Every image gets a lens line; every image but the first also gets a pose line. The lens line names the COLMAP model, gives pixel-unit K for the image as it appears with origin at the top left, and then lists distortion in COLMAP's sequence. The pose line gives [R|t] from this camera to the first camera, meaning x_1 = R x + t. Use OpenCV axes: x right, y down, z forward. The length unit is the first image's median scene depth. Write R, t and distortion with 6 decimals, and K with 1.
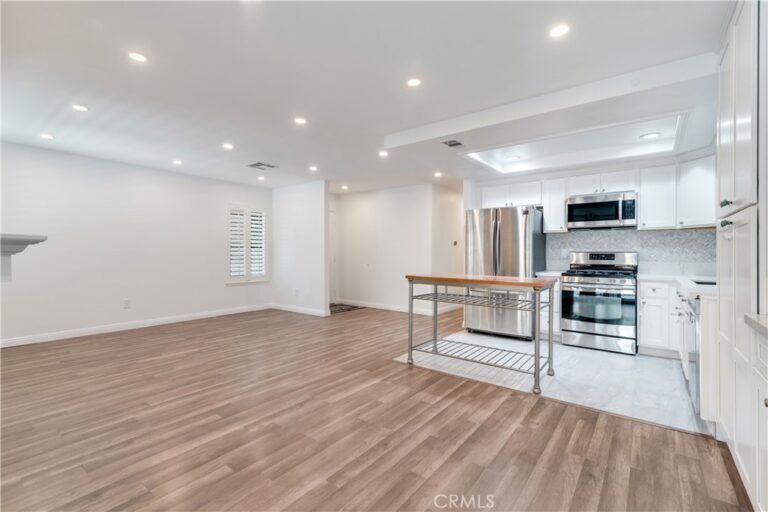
lens RADIAL K [[345.8, 0, 380.4], [0, 345.8, 257.8], [0, 0, 1]] dist [0.009791, -0.000117]
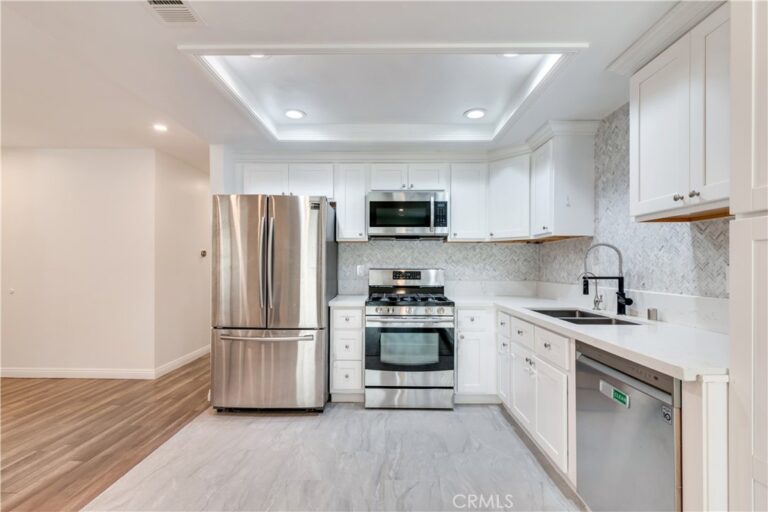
lens RADIAL K [[345.8, 0, 380.4], [0, 345.8, 257.8], [0, 0, 1]] dist [0.009791, -0.000117]
pose [[0.799656, 0.011015, 0.600357, 0.146858], [0.008035, 0.999546, -0.029042, -0.020778], [-0.600404, 0.028047, 0.799205, 0.451797]]
